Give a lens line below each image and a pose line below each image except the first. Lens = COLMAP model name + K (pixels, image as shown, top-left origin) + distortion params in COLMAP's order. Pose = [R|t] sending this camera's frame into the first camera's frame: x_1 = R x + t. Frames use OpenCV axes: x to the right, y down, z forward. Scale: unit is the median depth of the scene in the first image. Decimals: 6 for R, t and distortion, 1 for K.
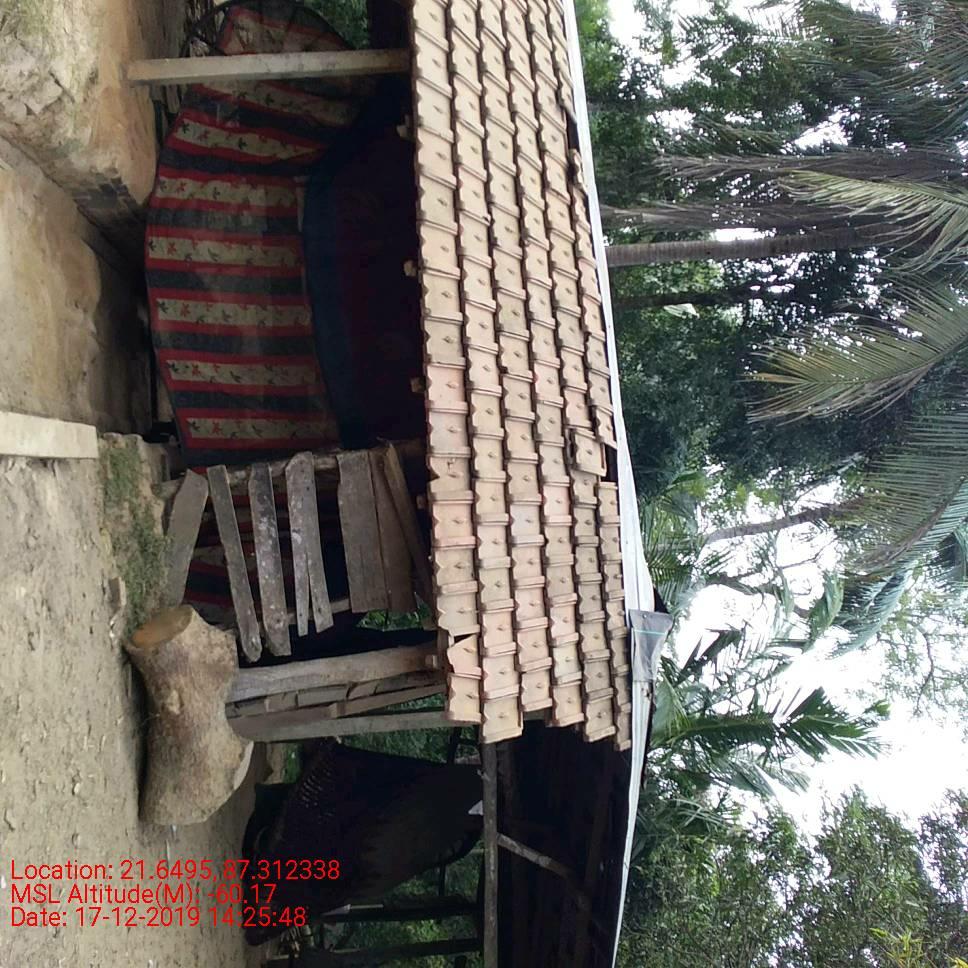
lens RADIAL K [[1152.6, 0, 468.1], [0, 1152.6, 495.6], [0, 0, 1]] dist [0.054134, 0.000000]
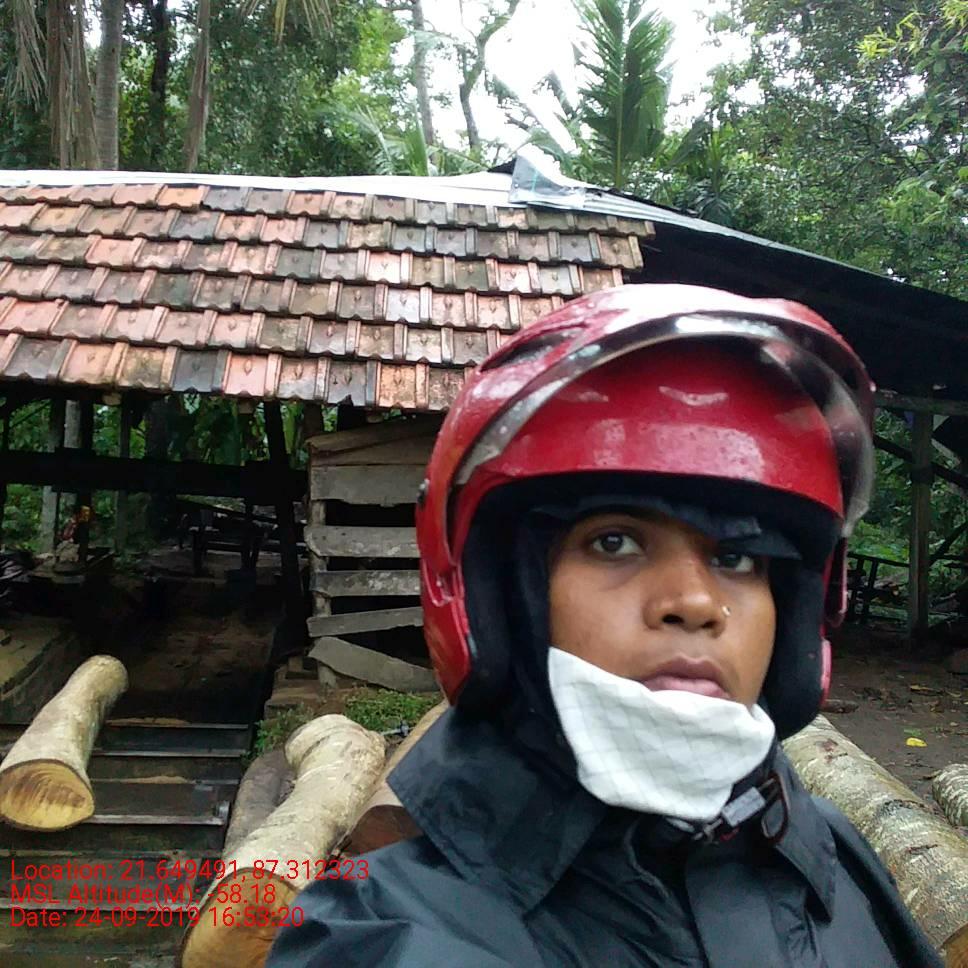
lens RADIAL K [[1152.6, 0, 459.1], [0, 1152.6, 505.7], [0, 0, 1]] dist [0.054134, 0.000000]
pose [[0.125387, -0.984572, -0.122051, 0.010246], [0.986208, 0.110298, 0.123399, -0.029836], [-0.108033, -0.135840, 0.984823, 0.068109]]
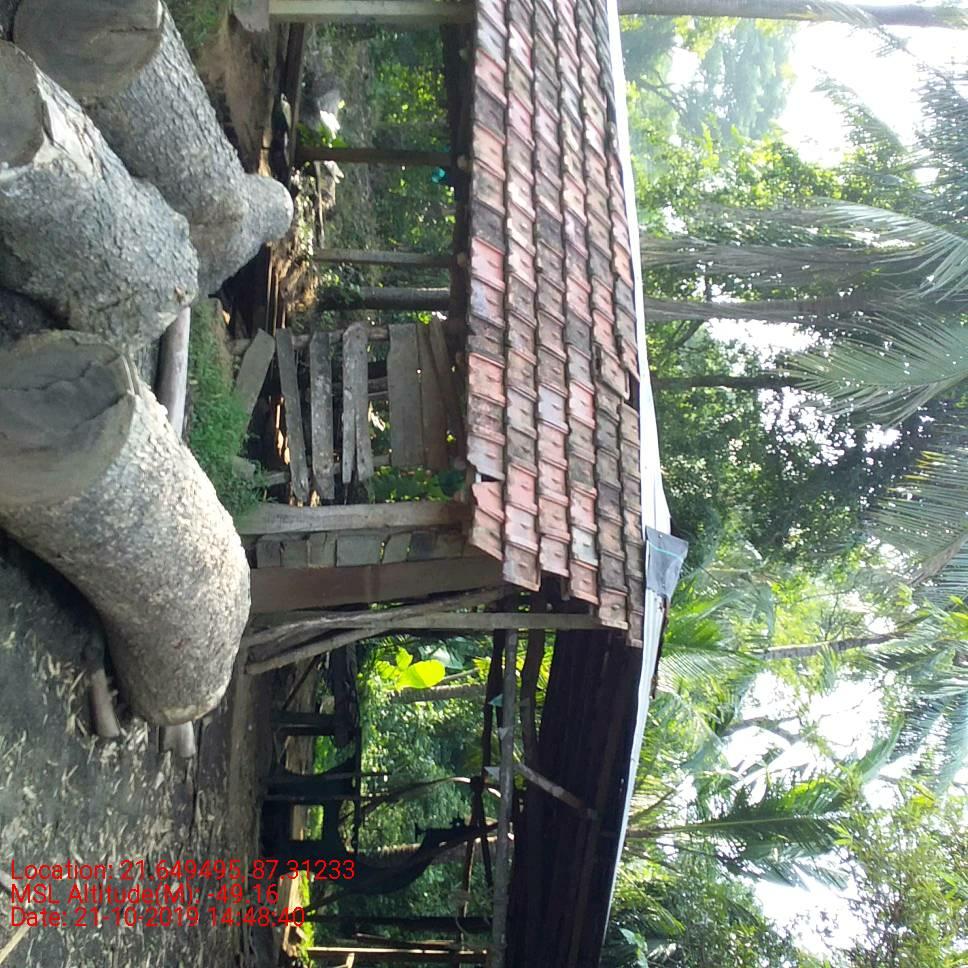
lens RADIAL K [[1152.6, 0, 466.5], [0, 1152.6, 498.7], [0, 0, 1]] dist [0.054134, 0.000000]
pose [[0.997167, 0.054529, -0.051820, 0.029594], [-0.062906, 0.982211, -0.176931, 0.307107], [0.041251, 0.179690, 0.982858, -0.083847]]
